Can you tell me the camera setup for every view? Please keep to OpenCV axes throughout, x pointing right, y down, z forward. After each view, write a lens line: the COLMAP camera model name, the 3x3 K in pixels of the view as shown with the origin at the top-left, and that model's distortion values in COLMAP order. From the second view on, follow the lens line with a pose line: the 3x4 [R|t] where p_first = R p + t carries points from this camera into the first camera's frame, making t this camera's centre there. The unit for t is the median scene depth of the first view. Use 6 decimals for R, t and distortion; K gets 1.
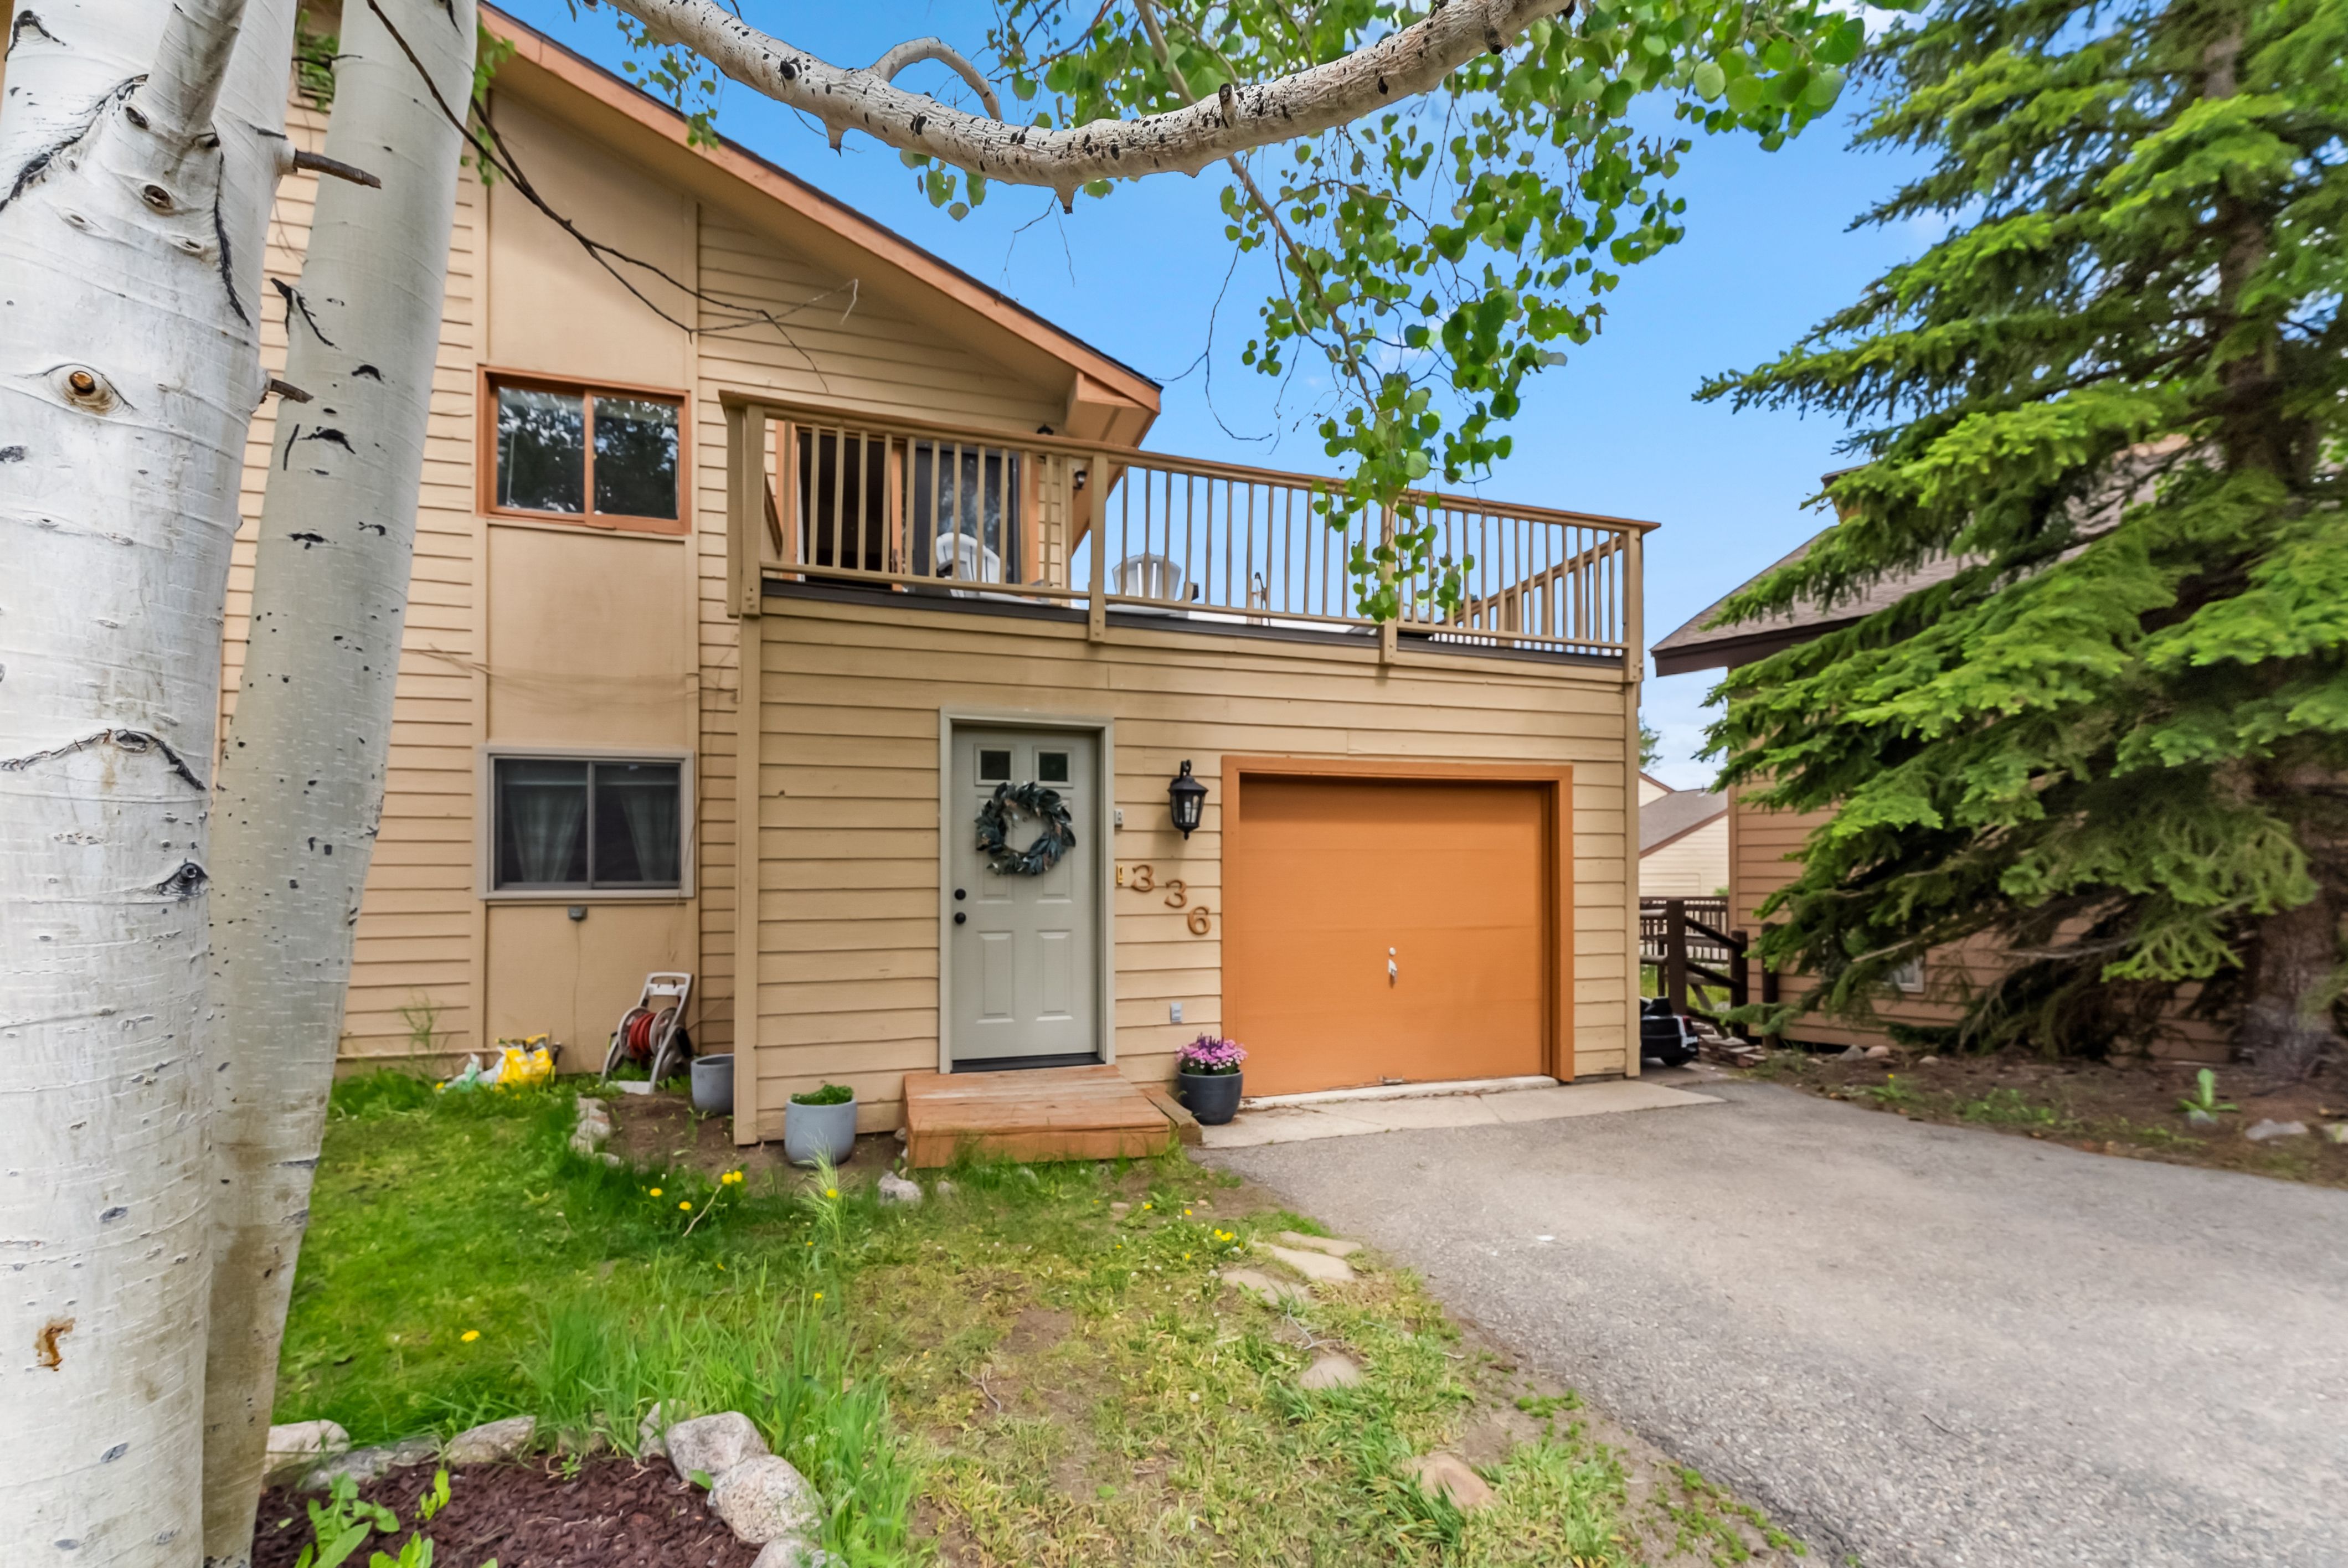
lens RADIAL K [[956.9, 0, 1176.4], [0, 956.9, 822.2], [0, 0, 1]] dist [0.005774, -0.000400]
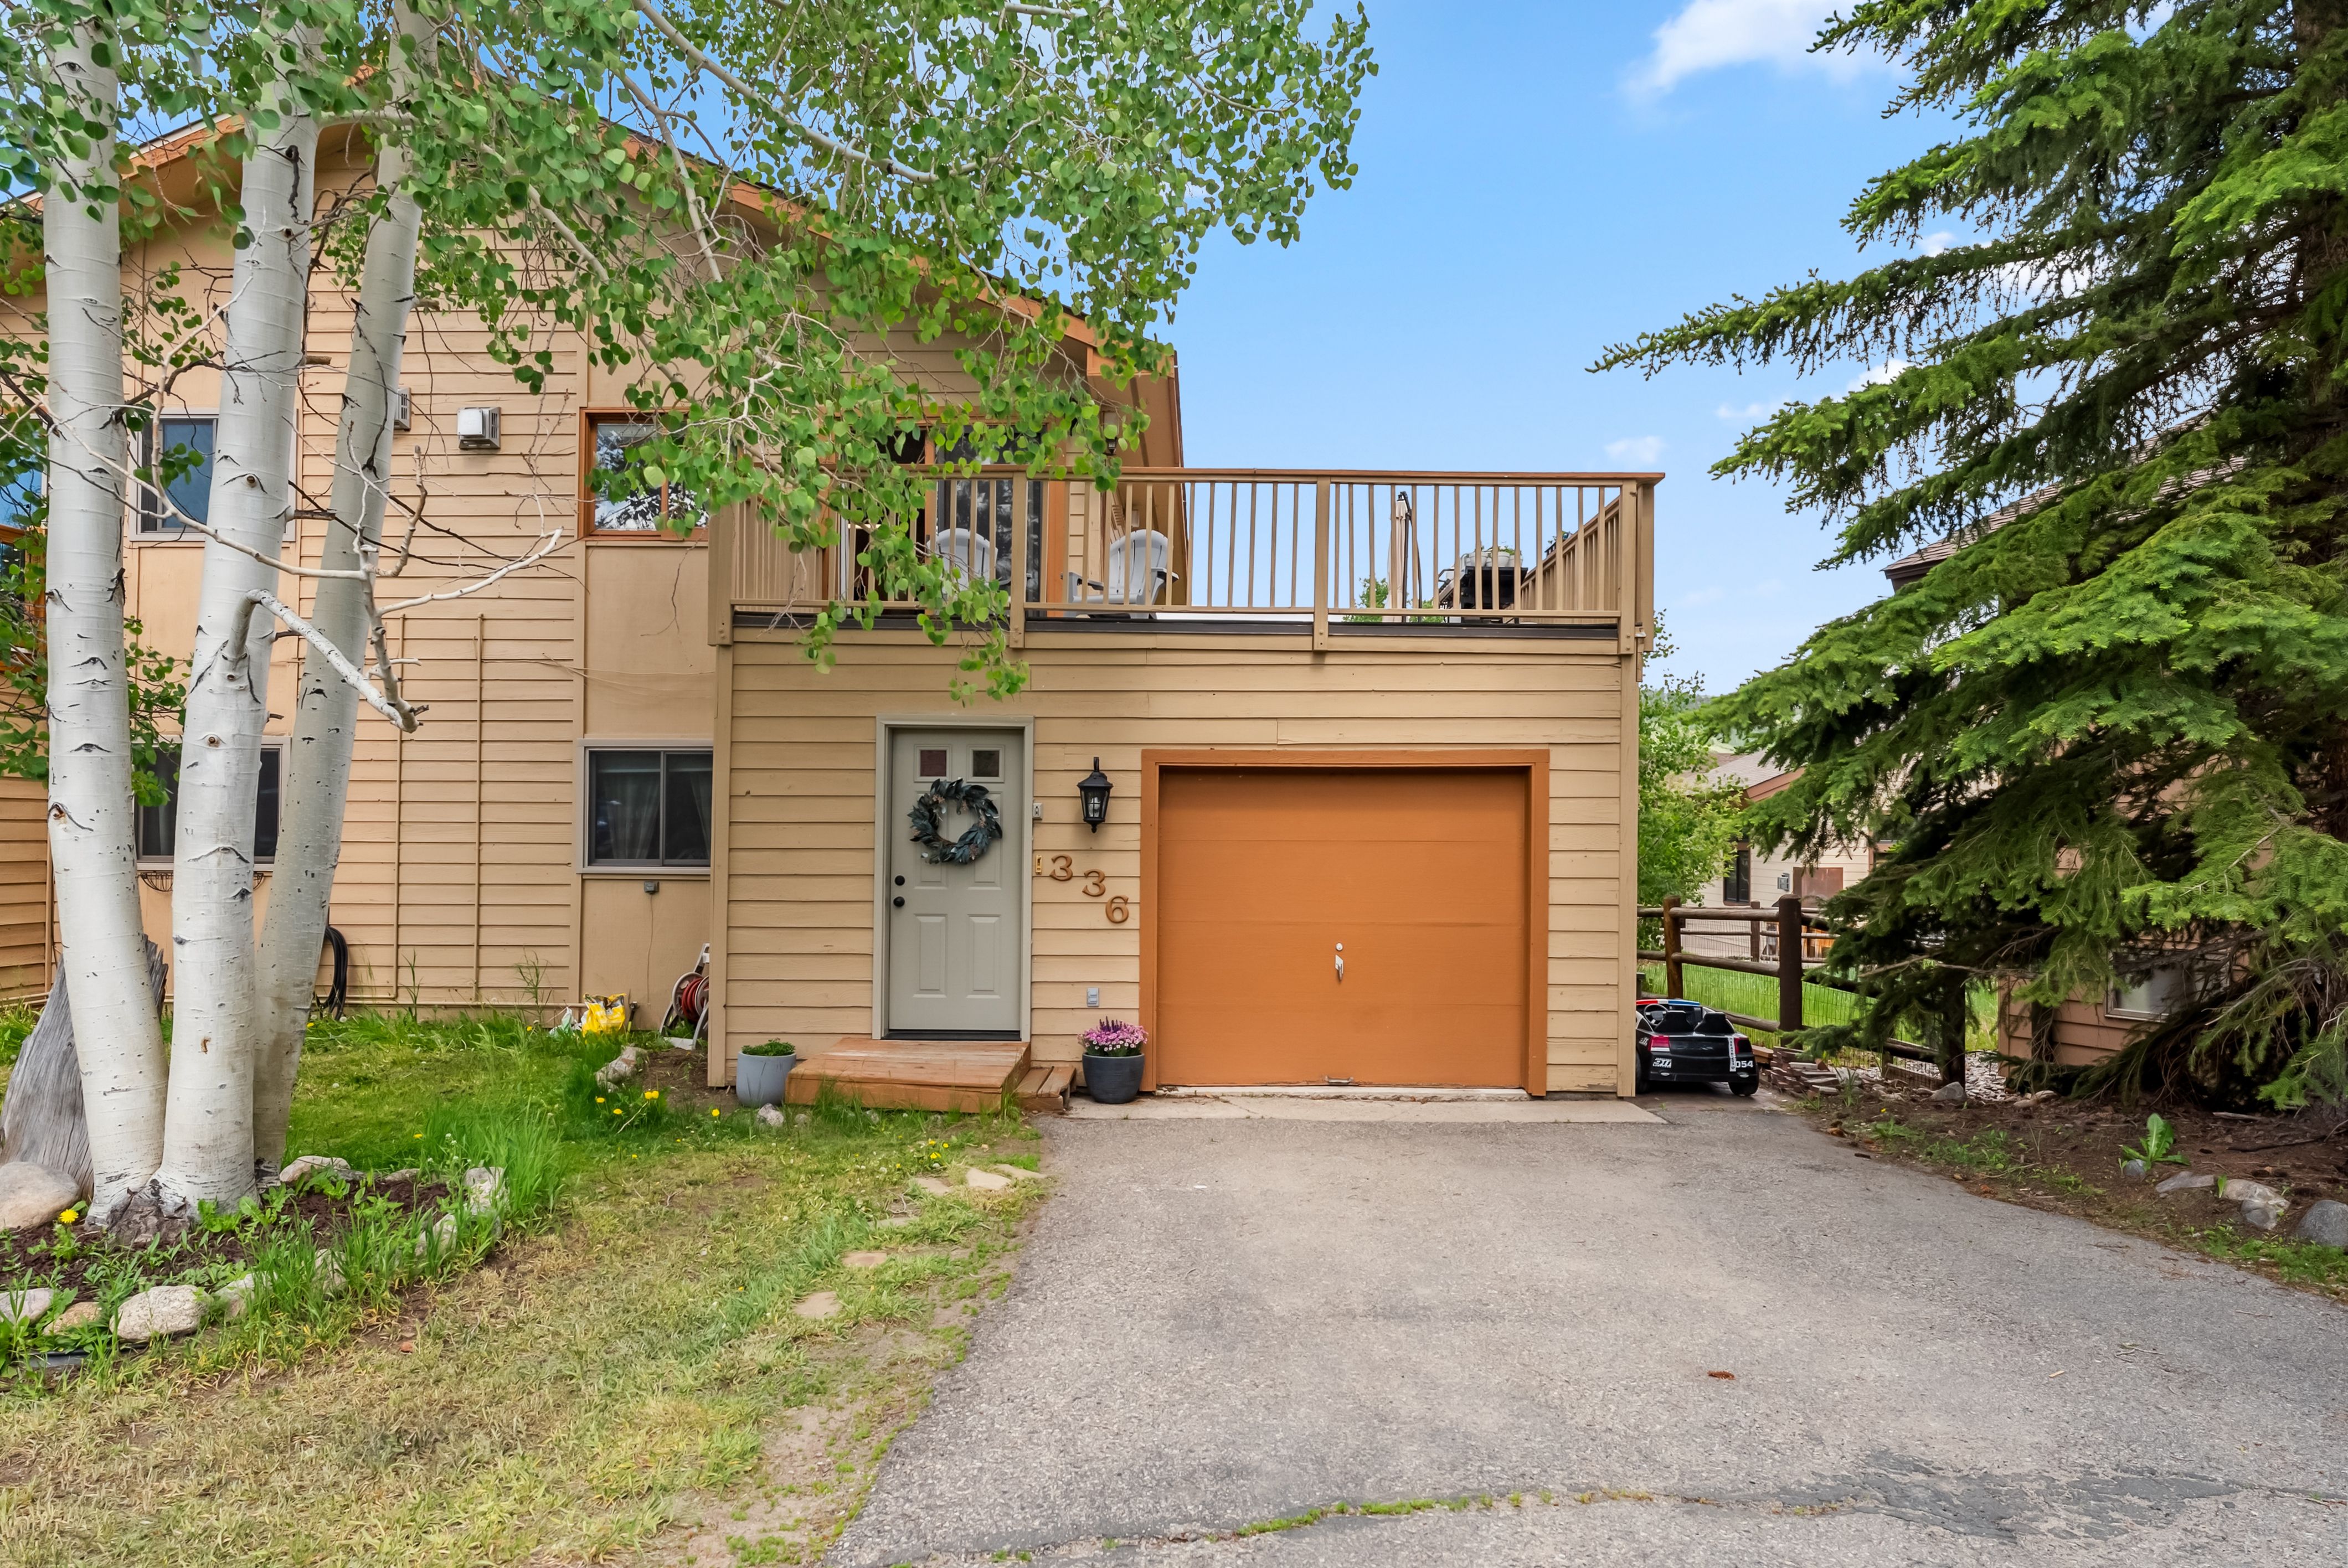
lens RADIAL K [[1332.5, 0, 1175.0], [0, 1332.5, 733.9], [0, 0, 1]] dist [0.001278, 0.001543]
pose [[0.952173, -0.013302, -0.305268, 0.537589], [0.007478, 0.999767, -0.020241, -0.059282], [0.305467, 0.016990, 0.952051, -0.369526]]
